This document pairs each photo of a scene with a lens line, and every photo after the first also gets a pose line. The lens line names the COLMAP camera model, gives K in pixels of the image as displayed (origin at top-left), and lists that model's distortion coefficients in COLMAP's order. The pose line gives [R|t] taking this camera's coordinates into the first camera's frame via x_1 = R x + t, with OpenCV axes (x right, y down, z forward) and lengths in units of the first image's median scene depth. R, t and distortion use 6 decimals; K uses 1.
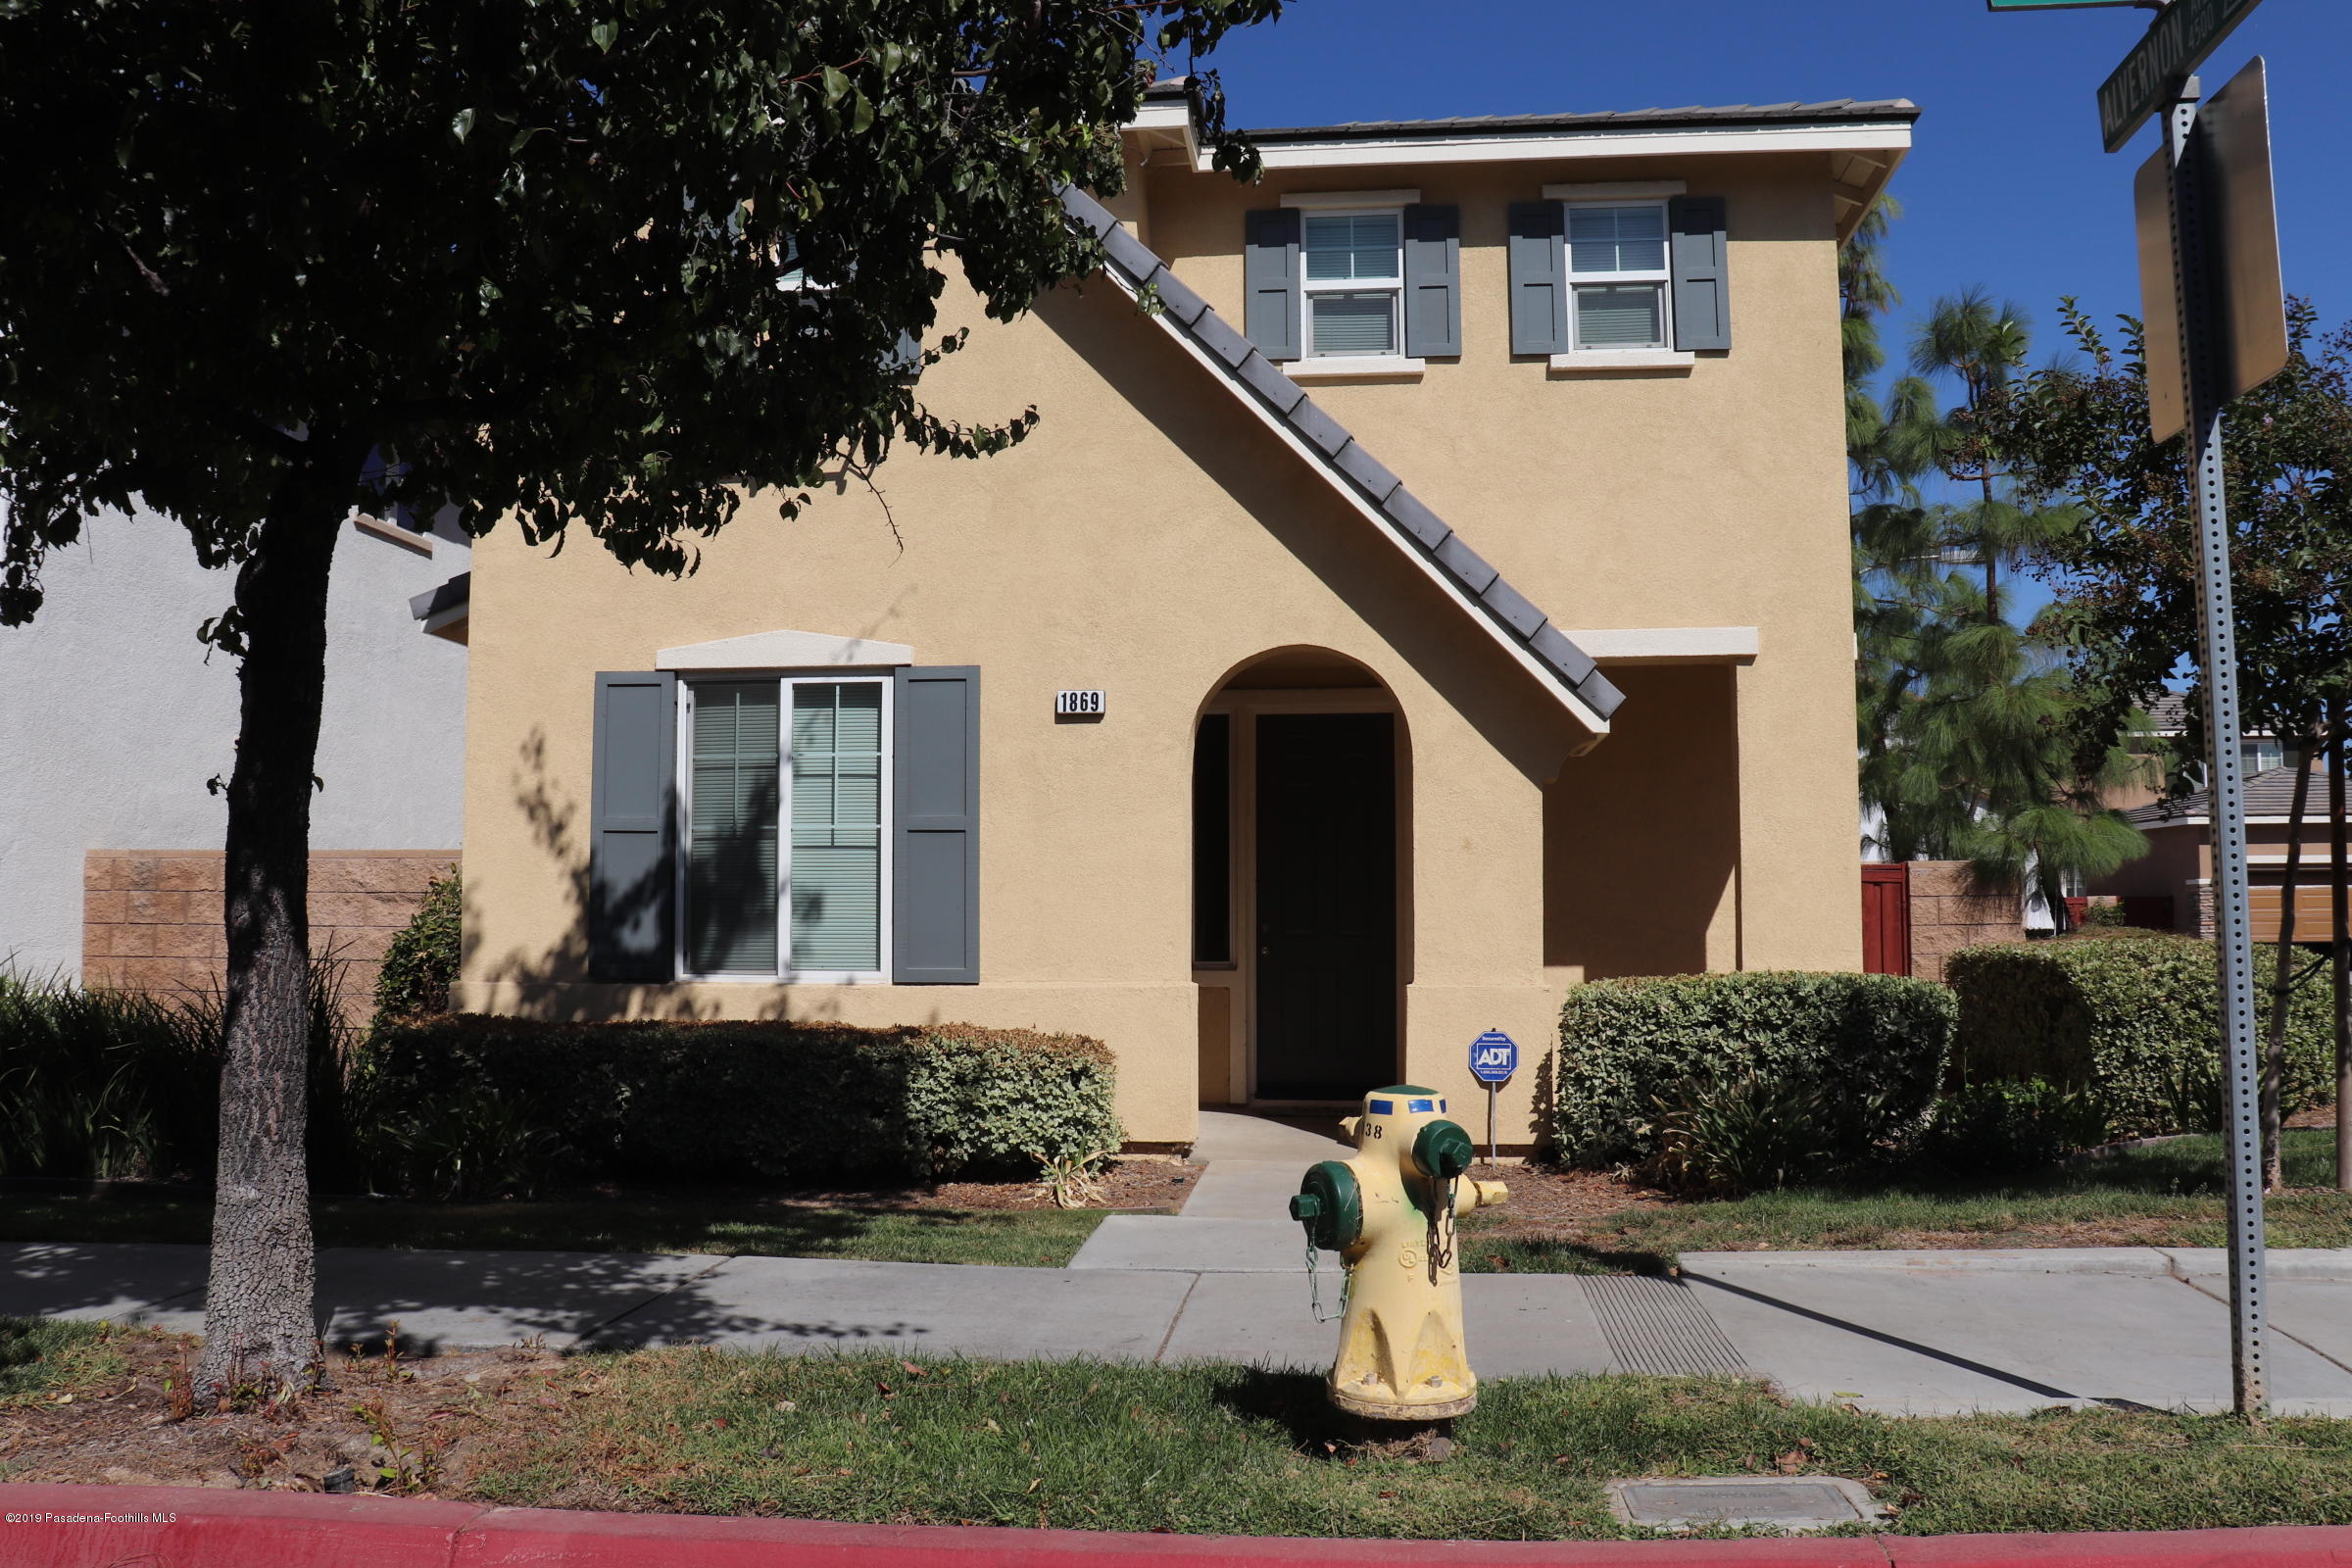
lens RADIAL K [[2100.4, 0, 1176.0], [0, 2100.4, 784.0], [0, 0, 1]] dist [-0.269873, 0.366586]
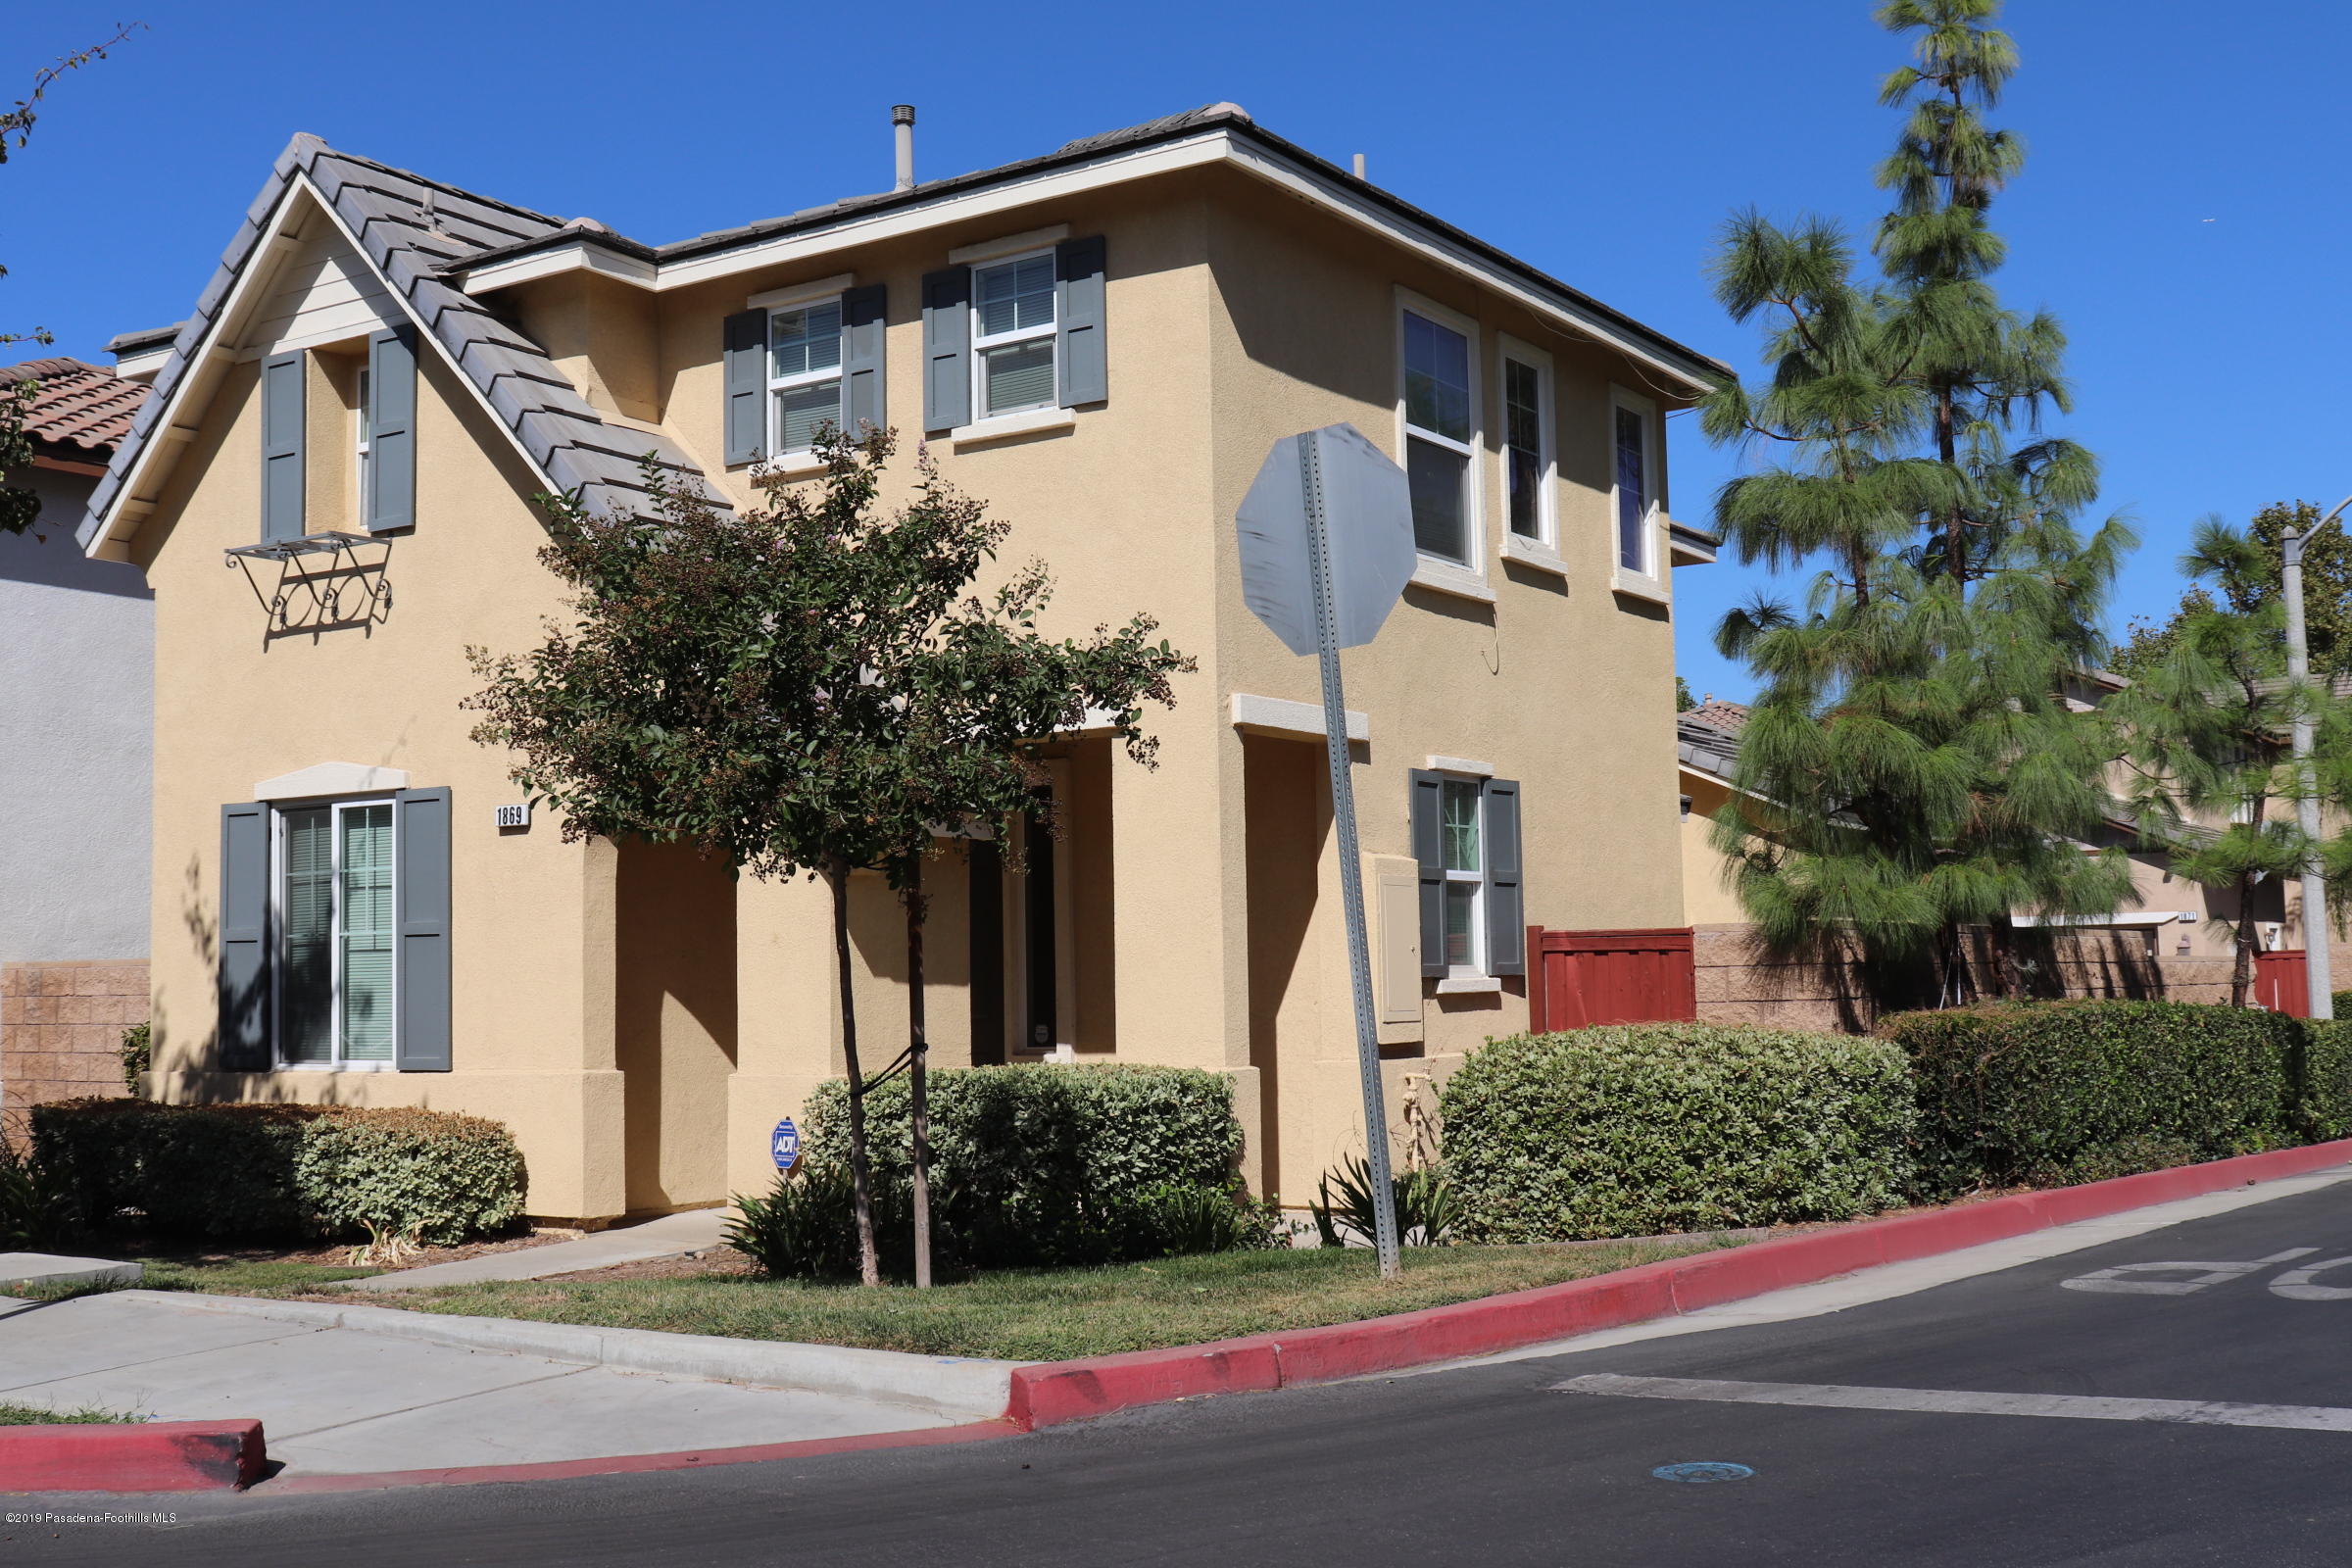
lens RADIAL K [[2756.1, 0, 1176.0], [0, 2756.1, 784.0], [0, 0, 1]] dist [-0.117978, 0.010798]
pose [[0.884989, -0.050633, -0.462851, 0.904955], [0.048932, 0.998679, -0.015690, -0.015579], [0.463034, -0.008763, 0.886297, -0.109209]]
